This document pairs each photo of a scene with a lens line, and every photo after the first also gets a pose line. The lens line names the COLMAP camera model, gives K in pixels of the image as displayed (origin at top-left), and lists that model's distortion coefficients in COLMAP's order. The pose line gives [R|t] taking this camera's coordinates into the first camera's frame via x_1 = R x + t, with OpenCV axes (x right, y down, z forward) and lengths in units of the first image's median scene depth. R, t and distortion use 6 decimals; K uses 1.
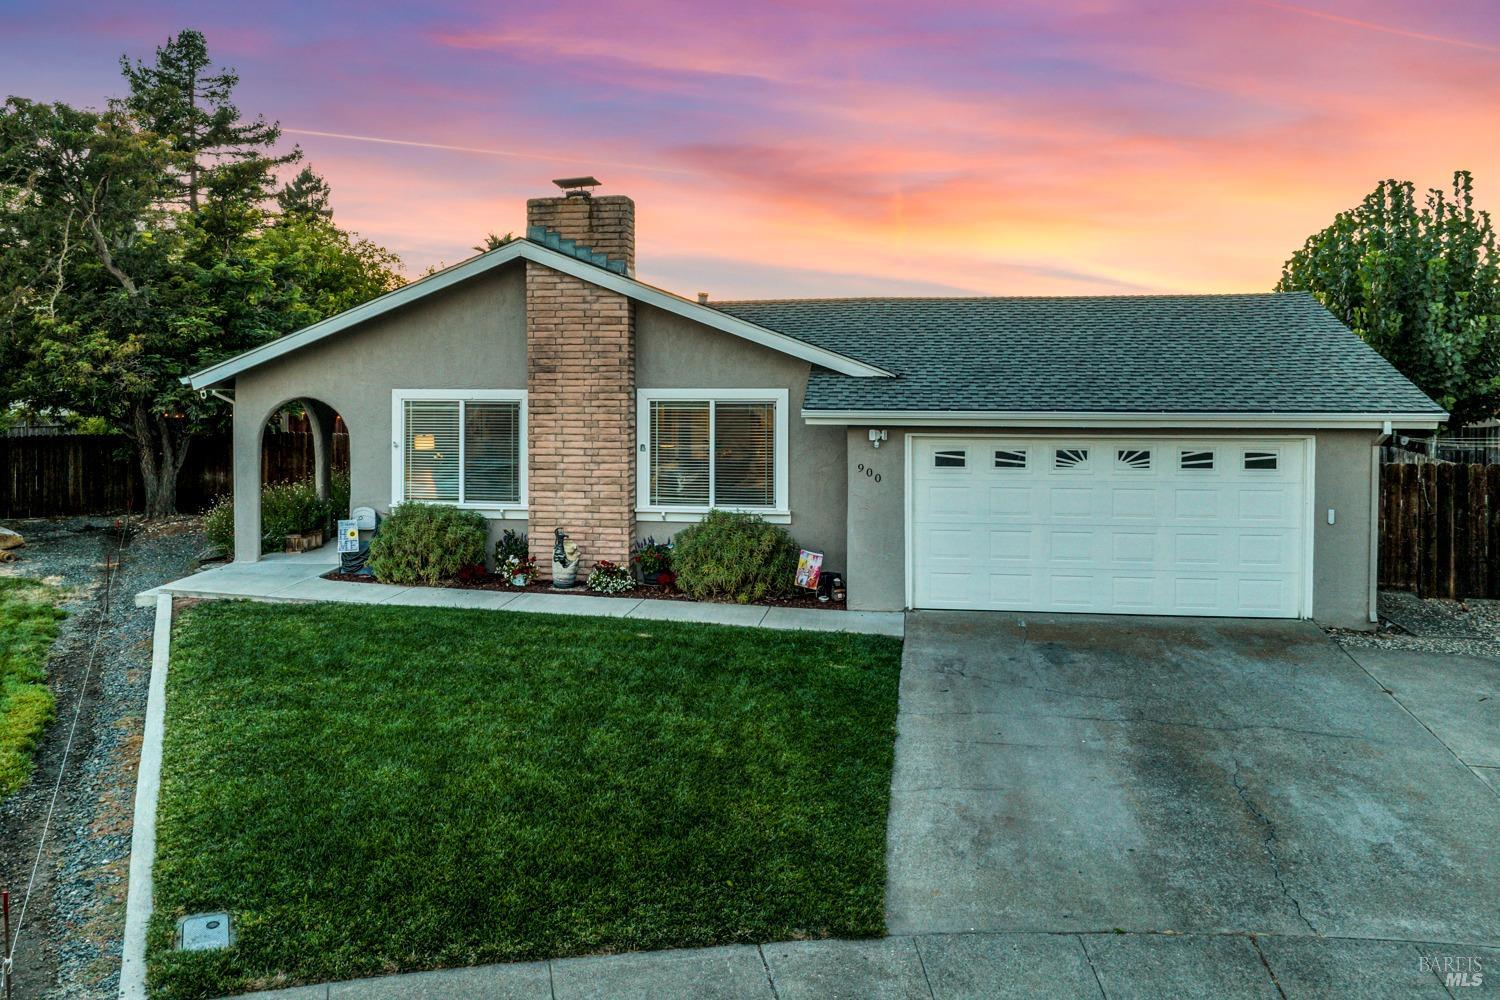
lens RADIAL K [[1119.5, 0, 695.6], [0, 1119.5, 428.0], [0, 0, 1]] dist [-0.033684, -0.004493]
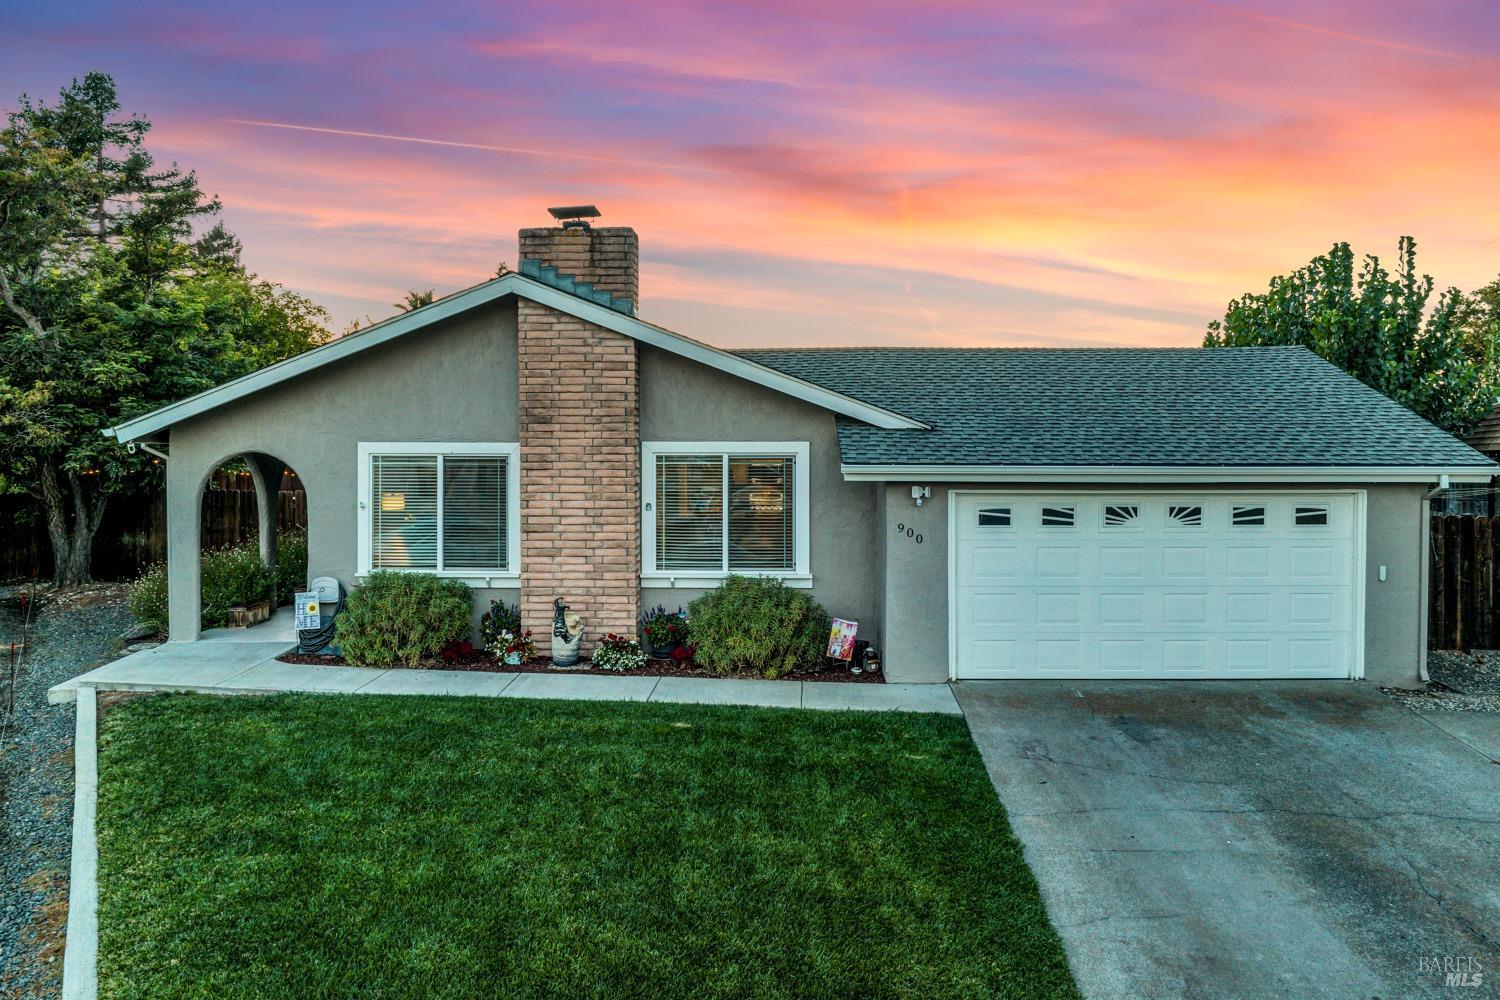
lens RADIAL K [[1045.9, 0, 749.2], [0, 1045.9, 475.9], [0, 0, 1]] dist [-0.053880, 0.029546]
pose [[0.990109, -0.004142, 0.140236, -0.087322], [0.004873, 0.999976, -0.004872, -0.003099], [-0.140212, 0.005507, 0.990106, 0.156127]]
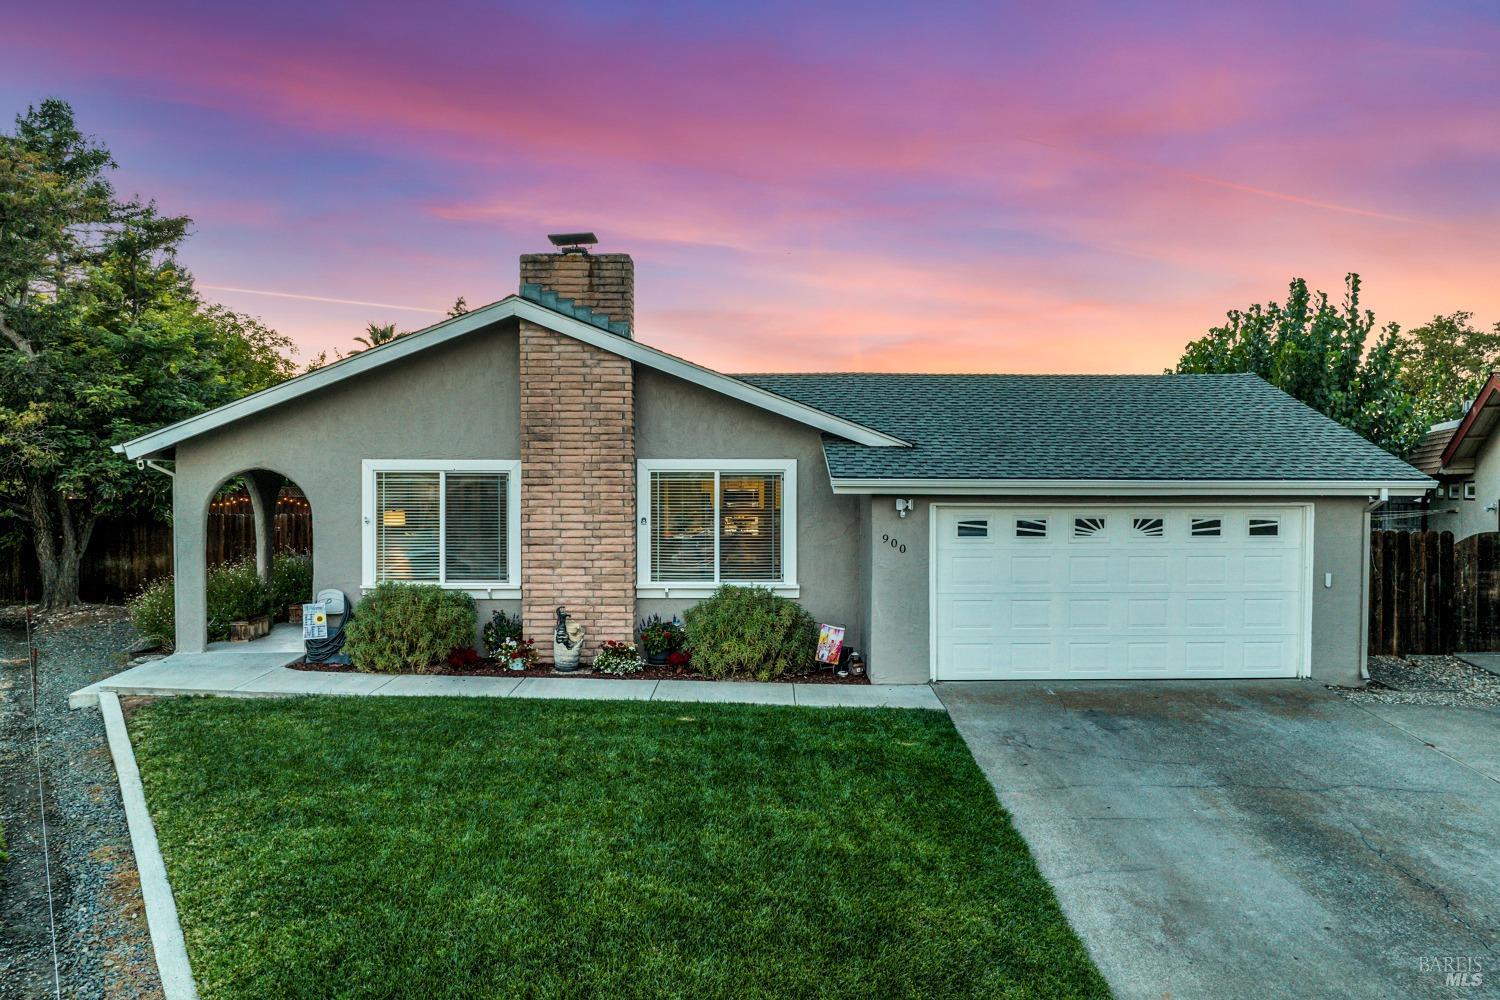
lens RADIAL K [[1036.1, 0, 747.1], [0, 1036.1, 526.1], [0, 0, 1]] dist [-0.046717, 0.019854]
pose [[0.983539, -0.006808, 0.180567, -0.123036], [0.005307, 0.999947, 0.008796, 0.014892], [-0.180617, -0.007693, 0.983523, 0.122239]]
